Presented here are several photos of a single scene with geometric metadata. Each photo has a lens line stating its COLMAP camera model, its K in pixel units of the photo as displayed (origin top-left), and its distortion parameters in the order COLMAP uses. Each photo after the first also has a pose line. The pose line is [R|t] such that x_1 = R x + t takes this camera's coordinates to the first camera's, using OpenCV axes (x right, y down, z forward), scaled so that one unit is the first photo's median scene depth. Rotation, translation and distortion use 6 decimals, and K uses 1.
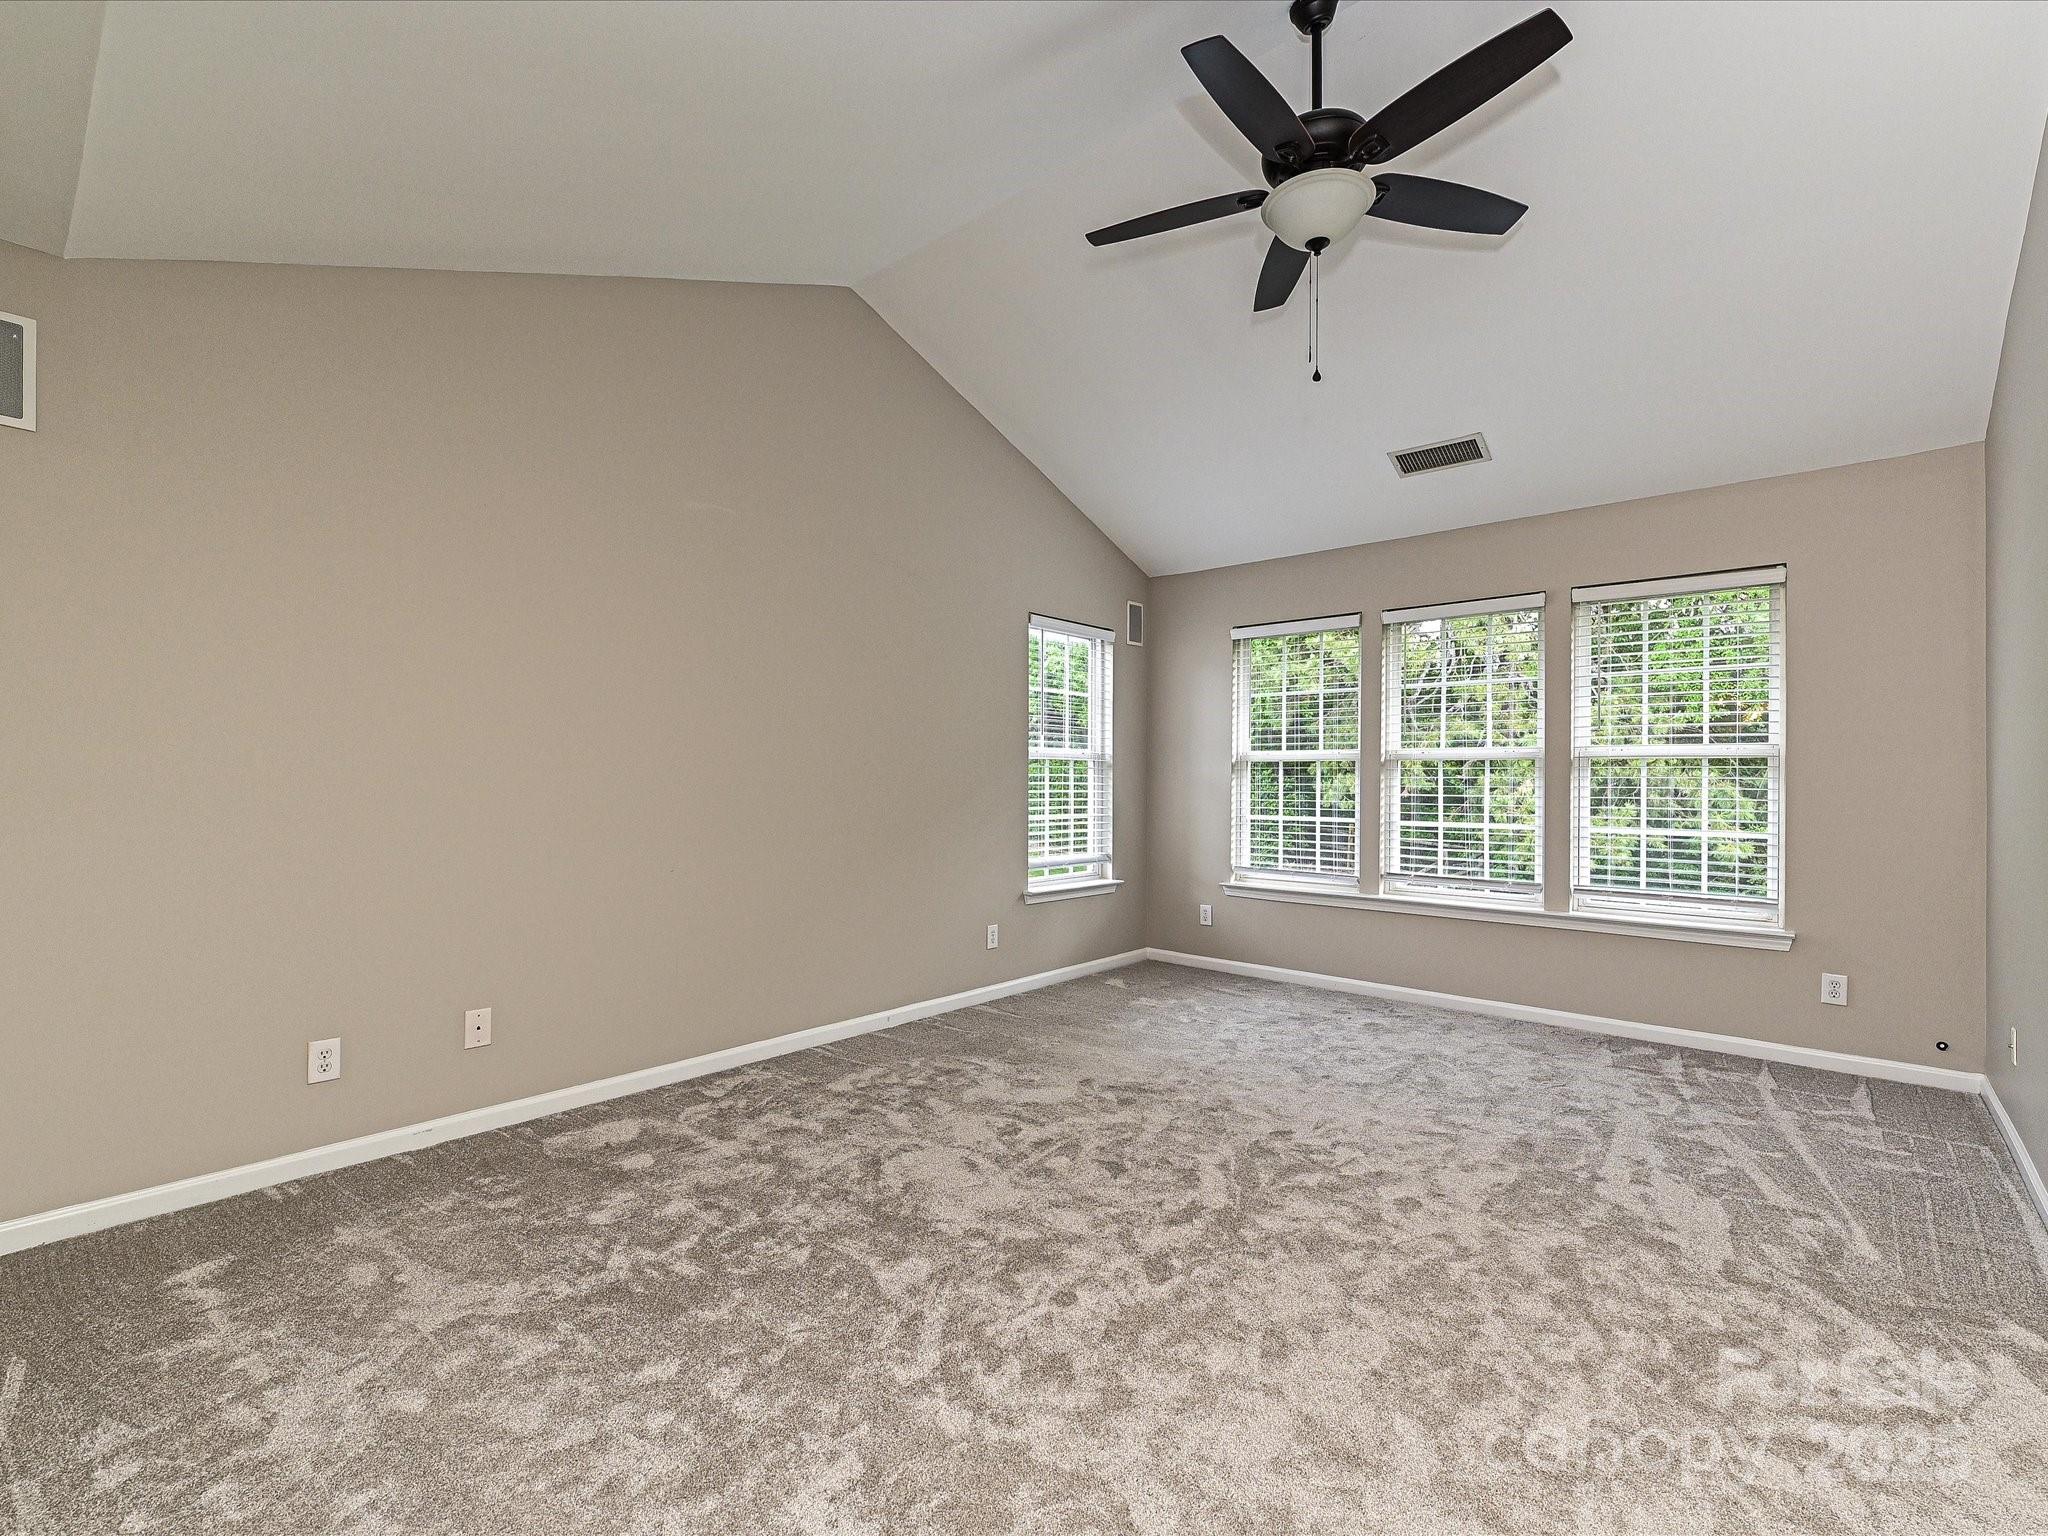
lens RADIAL K [[930.0, 0, 1029.7], [0, 930.0, 777.6], [0, 0, 1]] dist [0.002201, -0.001485]
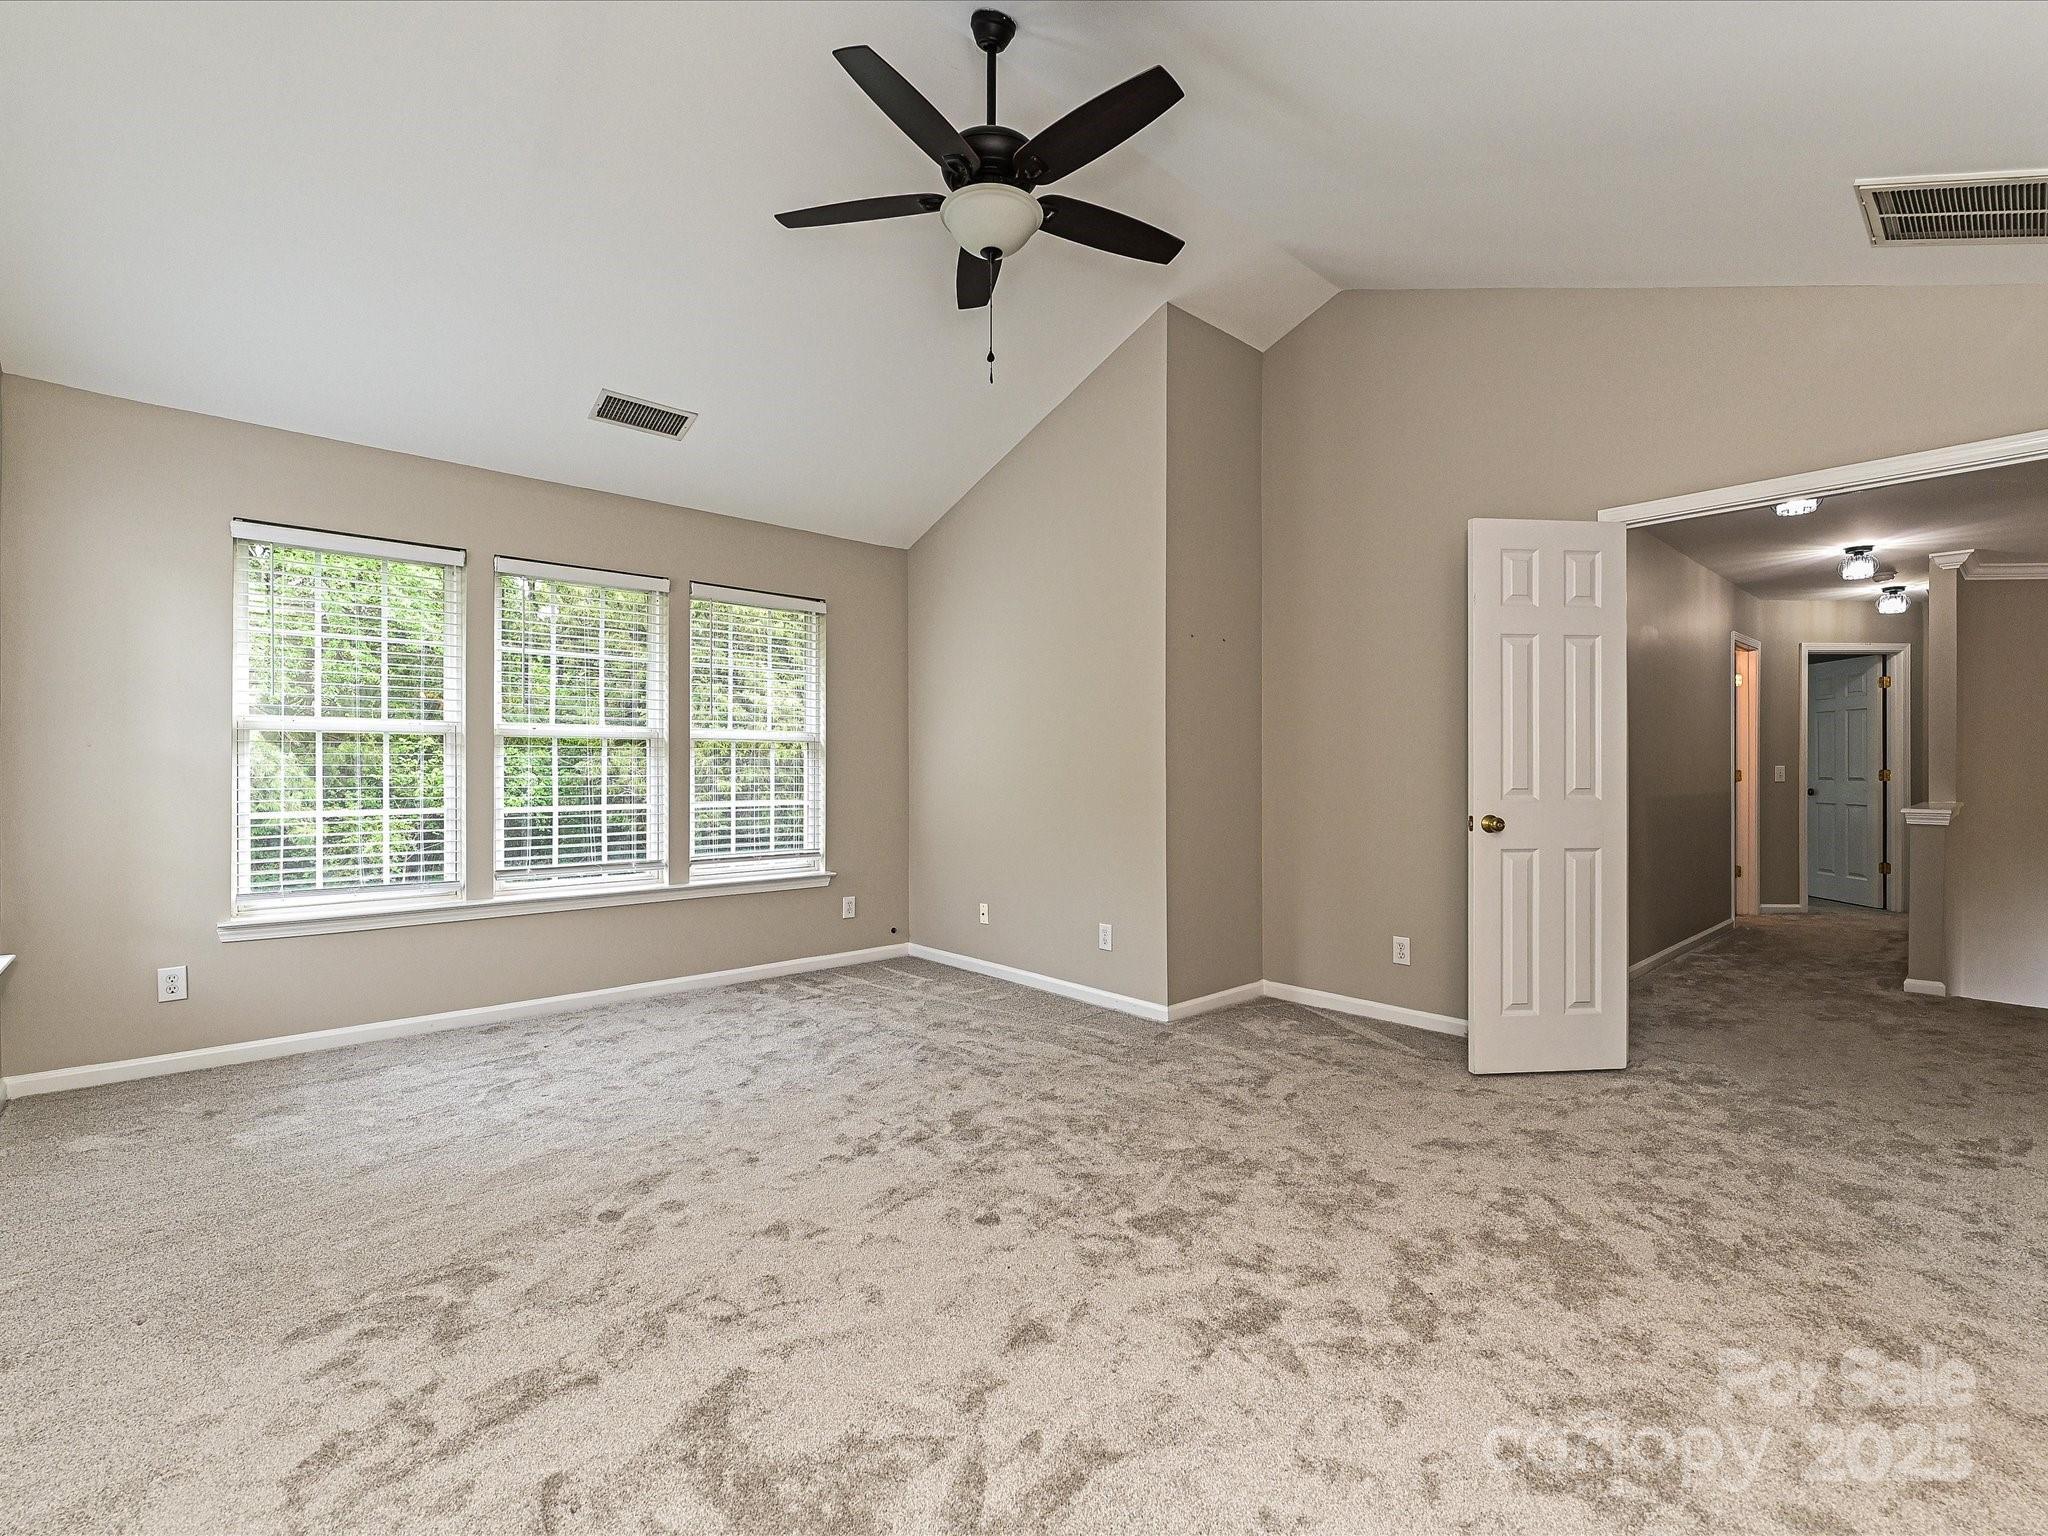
lens RADIAL K [[930.0, 0, 1028.4], [0, 930.0, 764.9], [0, 0, 1]] dist [0.002201, -0.001485]
pose [[0.112438, -0.005158, 0.993645, -0.438592], [-0.004122, 0.999975, 0.005657, 0.000607], [-0.993650, -0.004732, 0.112414, 0.488891]]
